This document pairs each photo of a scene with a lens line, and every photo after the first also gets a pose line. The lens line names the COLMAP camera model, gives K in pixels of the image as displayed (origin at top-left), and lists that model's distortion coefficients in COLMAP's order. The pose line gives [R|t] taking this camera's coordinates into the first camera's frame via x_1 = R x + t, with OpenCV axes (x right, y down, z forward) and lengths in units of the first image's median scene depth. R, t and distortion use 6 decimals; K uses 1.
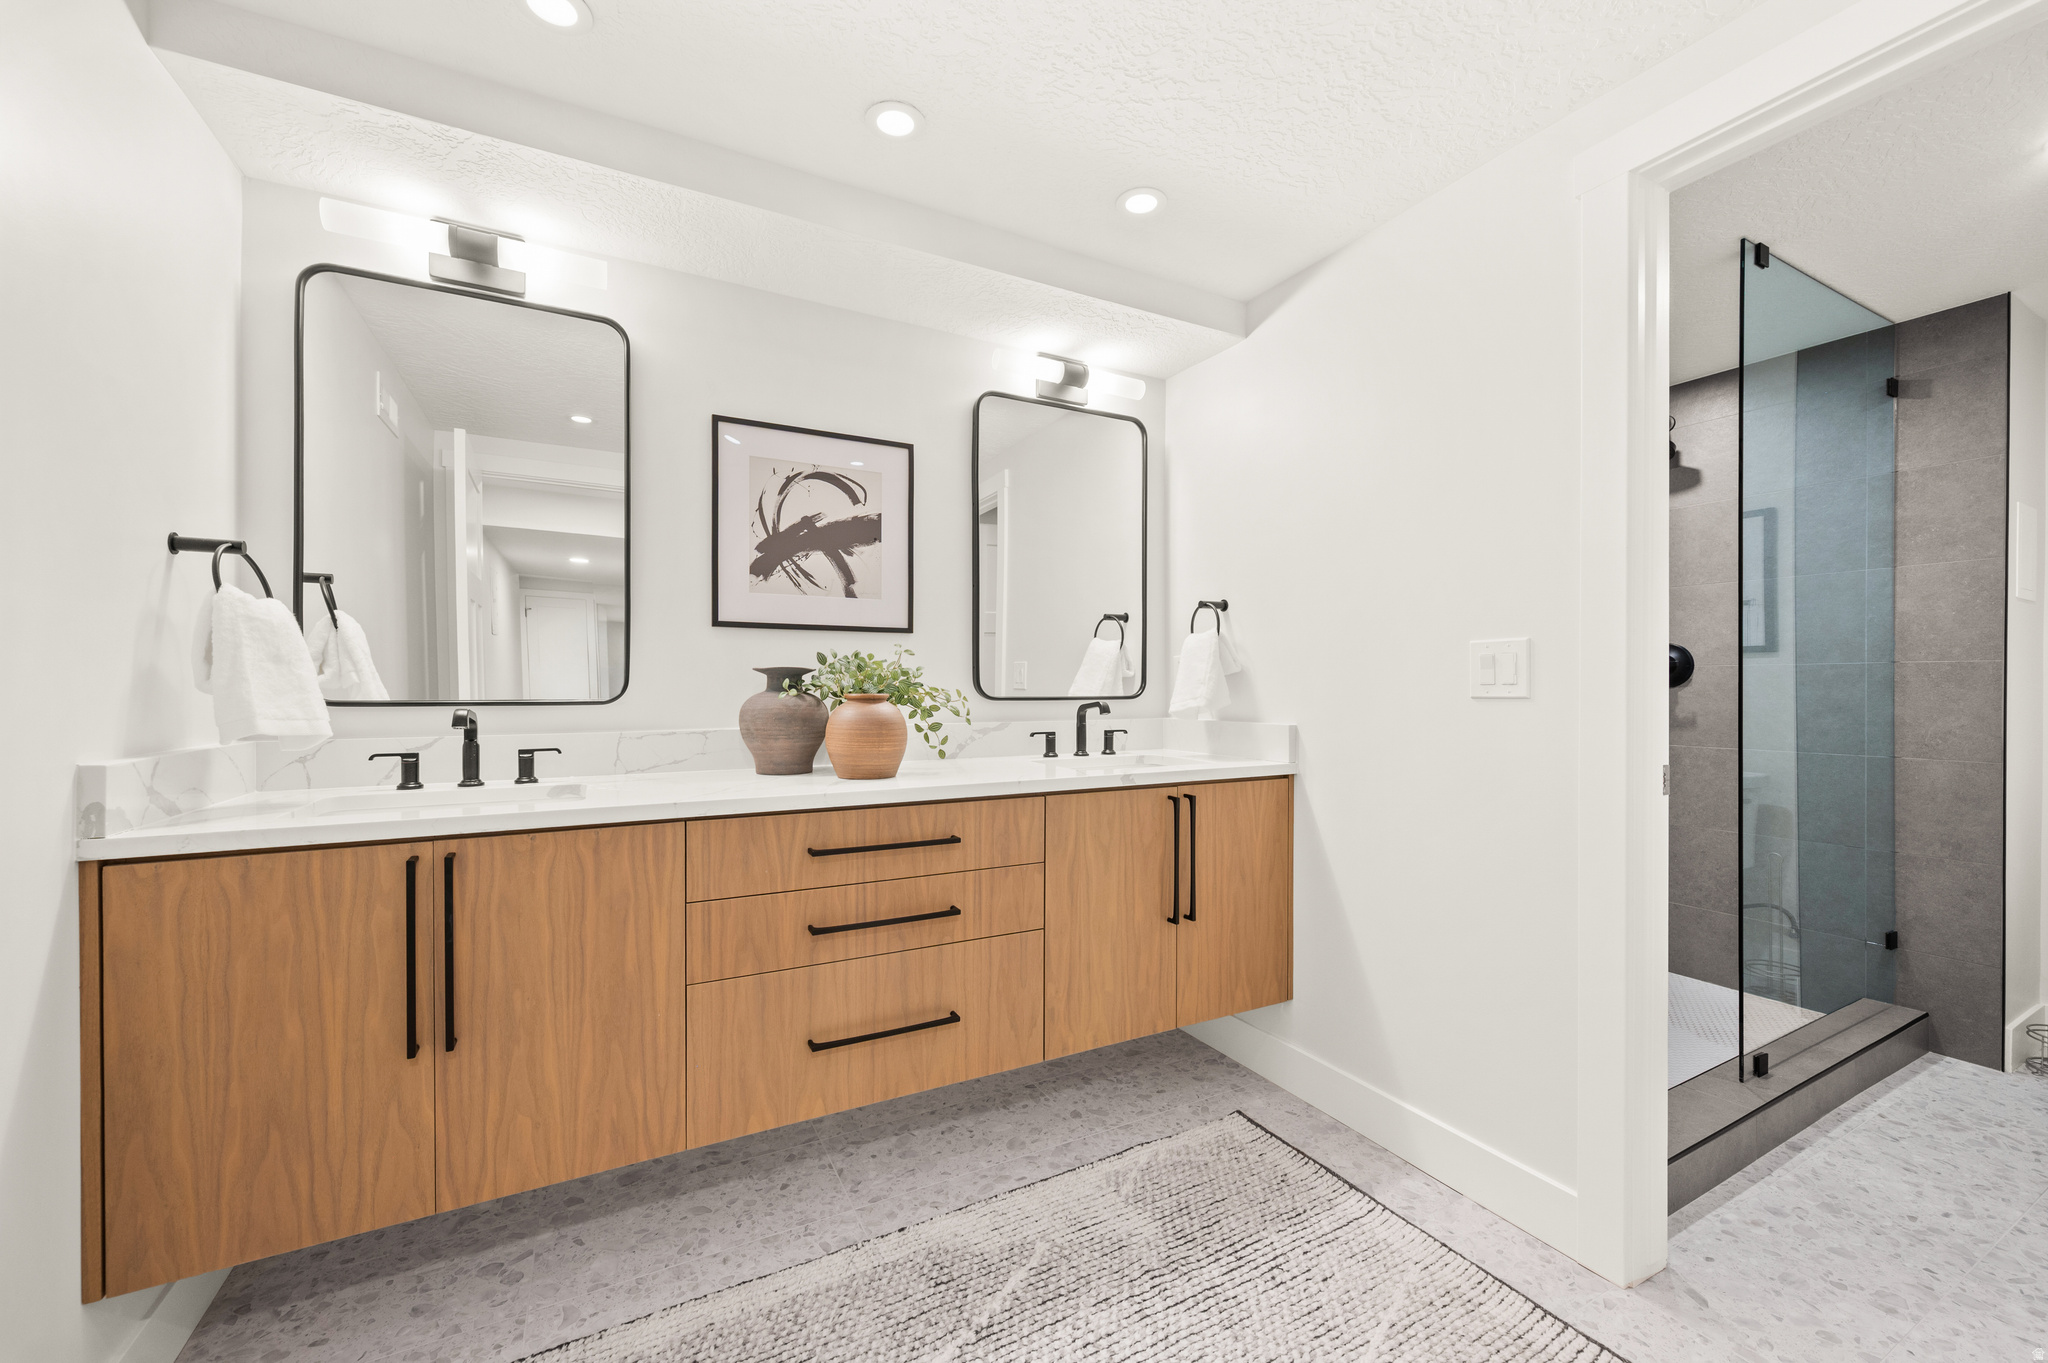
lens RADIAL K [[813.5, 0, 1011.3], [0, 813.5, 697.4], [0, 0, 1]] dist [-0.003536, 0.000624]
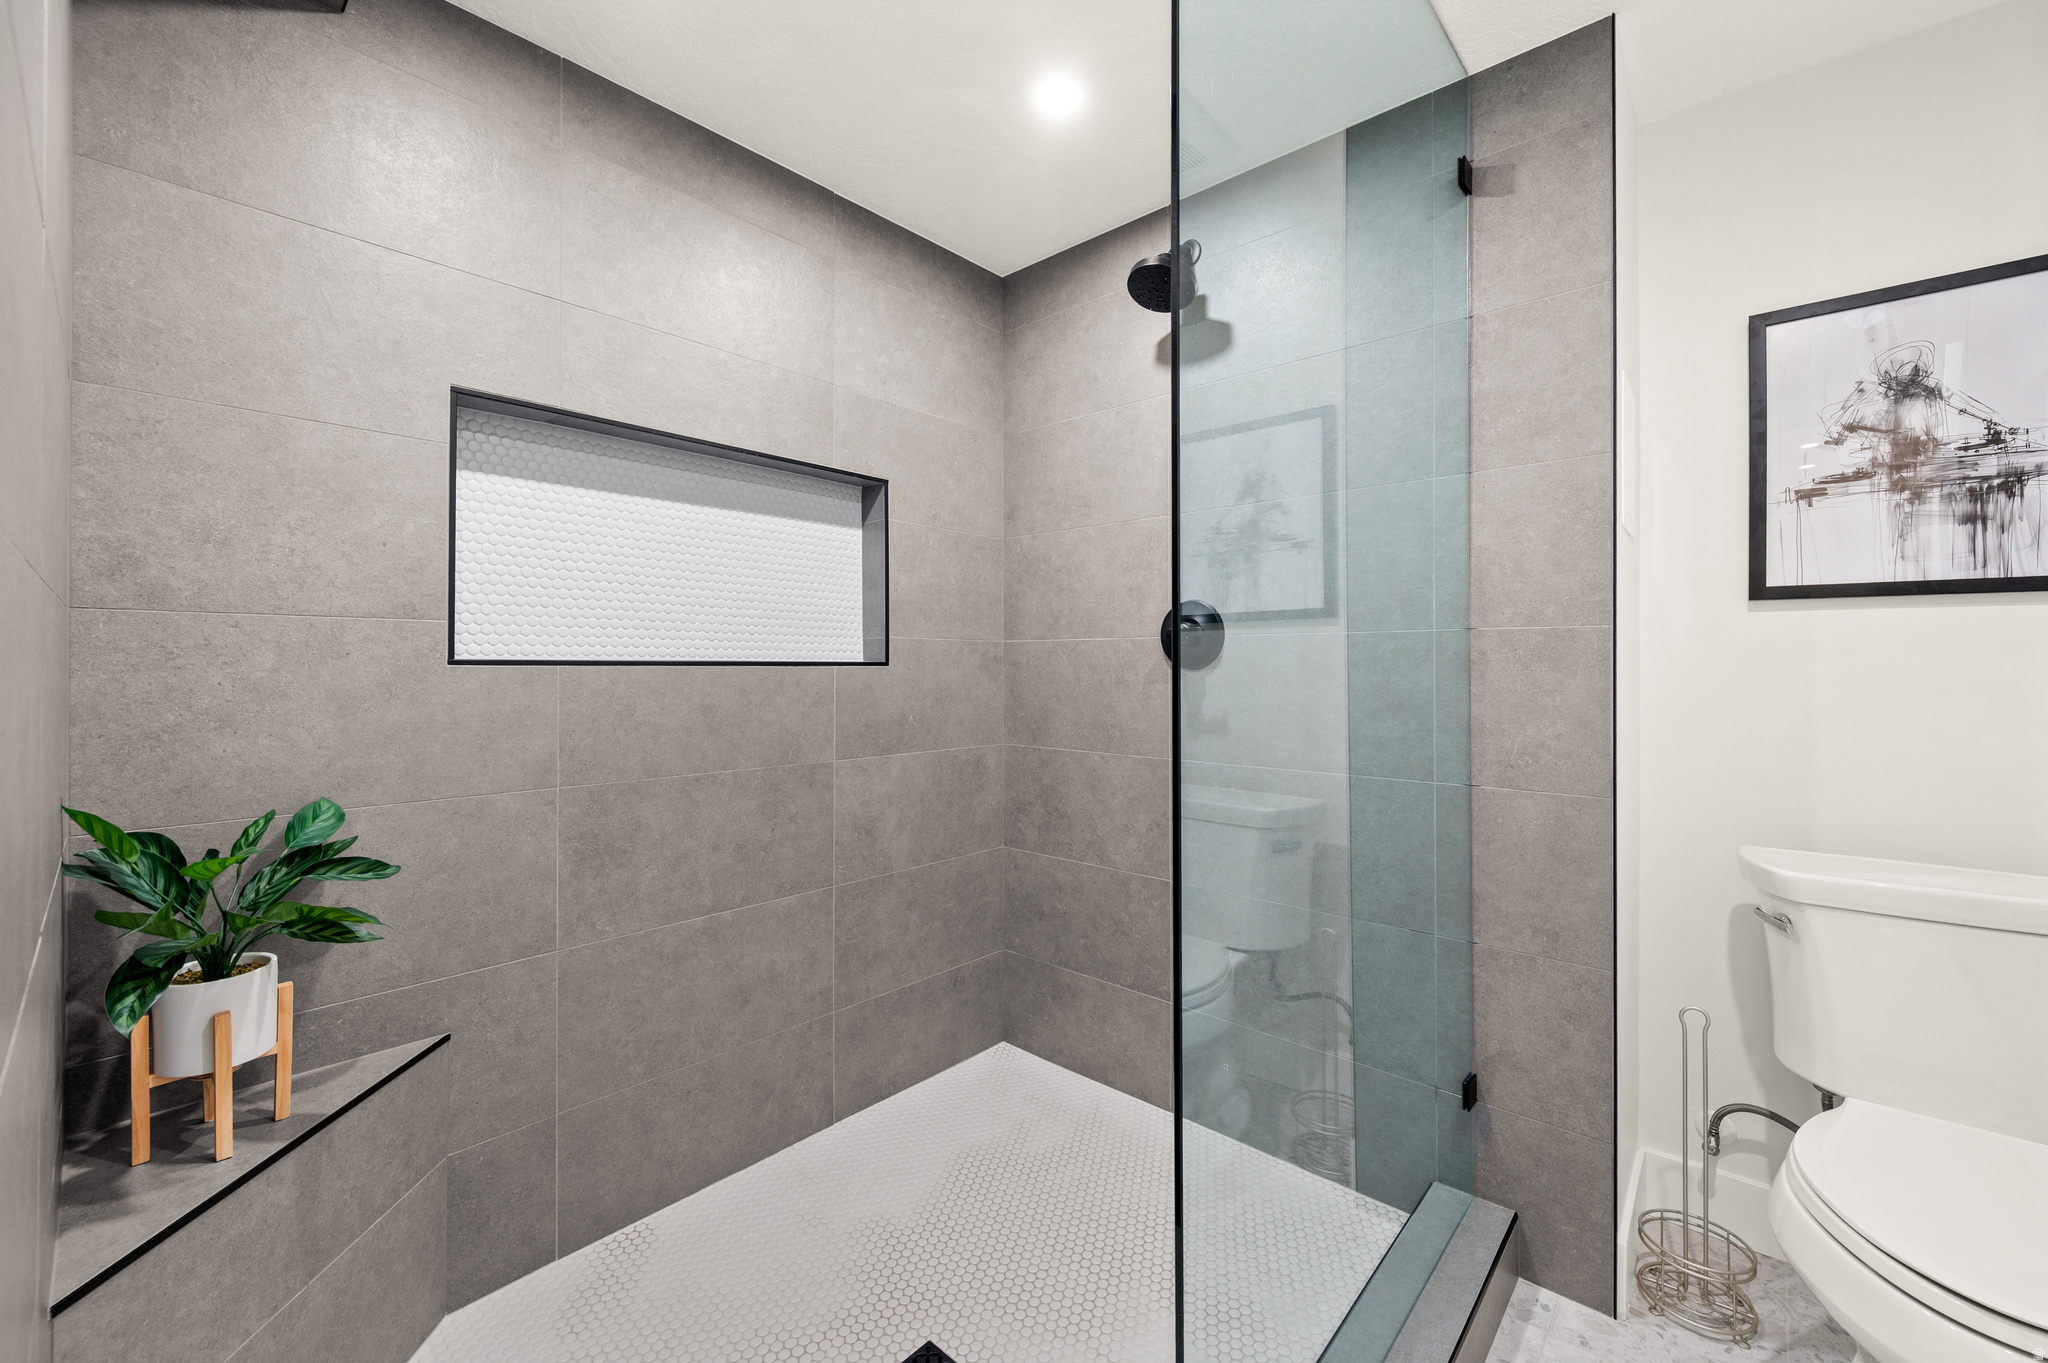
lens RADIAL K [[813.5, 0, 1037.0], [0, 813.5, 668.1], [0, 0, 1]] dist [-0.003536, 0.000624]
pose [[0.935212, 0.003803, 0.354067, 0.575240], [0.000340, 0.999932, -0.011638, -0.007371], [-0.354087, 0.011004, 0.935148, 0.551040]]
